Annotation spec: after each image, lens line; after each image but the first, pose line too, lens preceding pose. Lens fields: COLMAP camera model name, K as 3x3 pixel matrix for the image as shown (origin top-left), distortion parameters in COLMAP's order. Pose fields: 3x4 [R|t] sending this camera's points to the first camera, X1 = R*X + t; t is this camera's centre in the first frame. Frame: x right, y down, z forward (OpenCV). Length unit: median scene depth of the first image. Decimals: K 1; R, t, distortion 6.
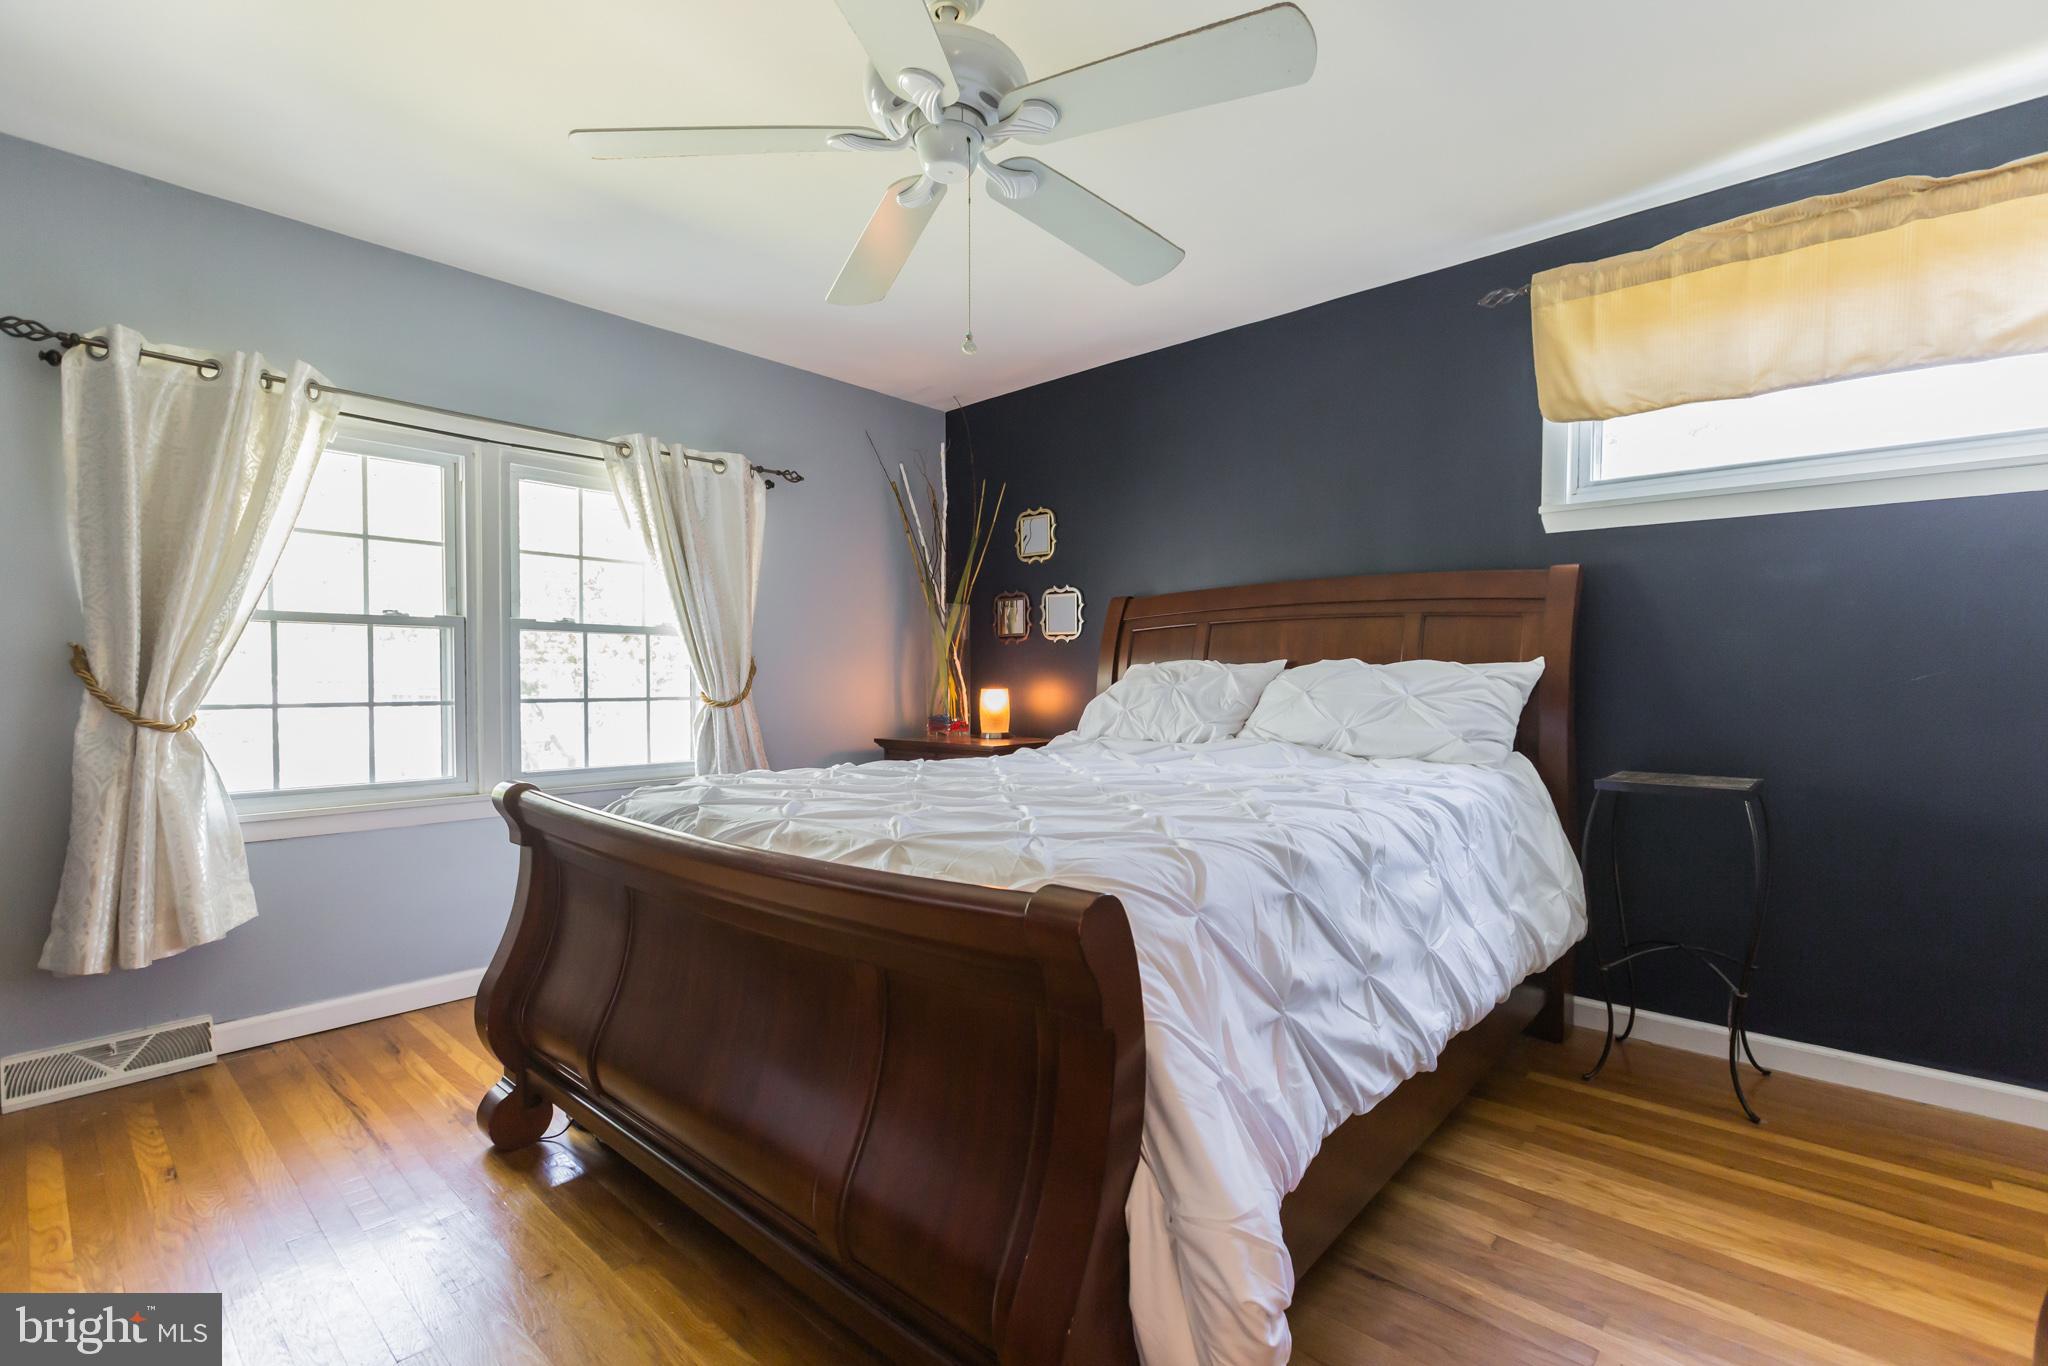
lens RADIAL K [[918.3, 0, 1025.7], [0, 918.3, 693.5], [0, 0, 1]] dist [0.001032, -0.000031]
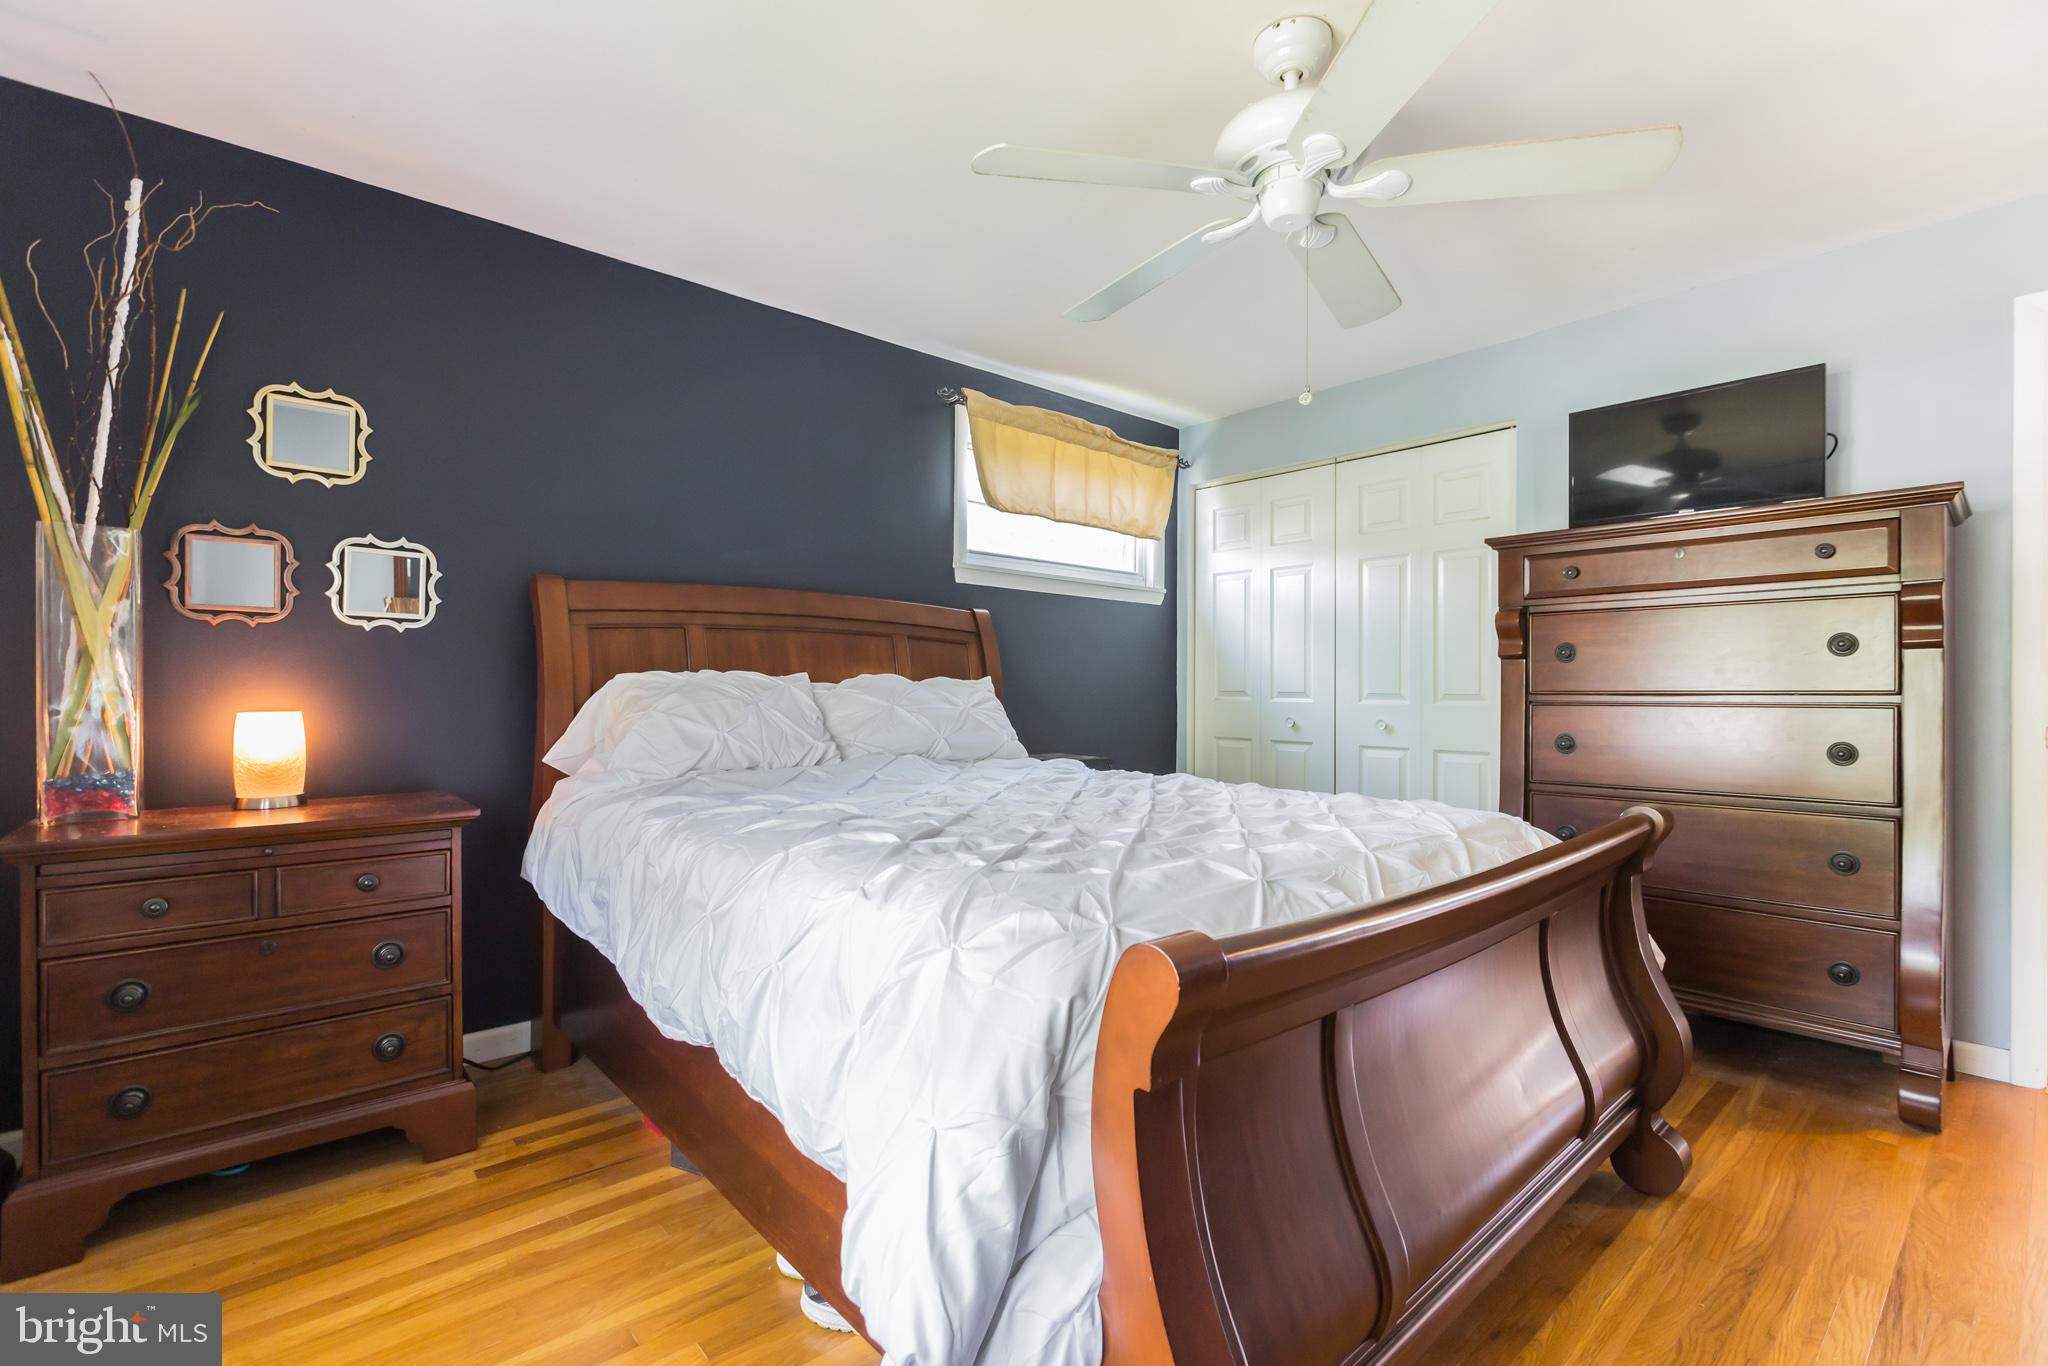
lens RADIAL K [[918.3, 0, 1025.7], [0, 918.3, 693.5], [0, 0, 1]] dist [0.001032, -0.000031]
pose [[0.099545, -0.001950, 0.995031, -0.595106], [0.015751, 0.999876, 0.000384, -0.011677], [-0.994908, 0.015634, 0.099563, 0.624121]]
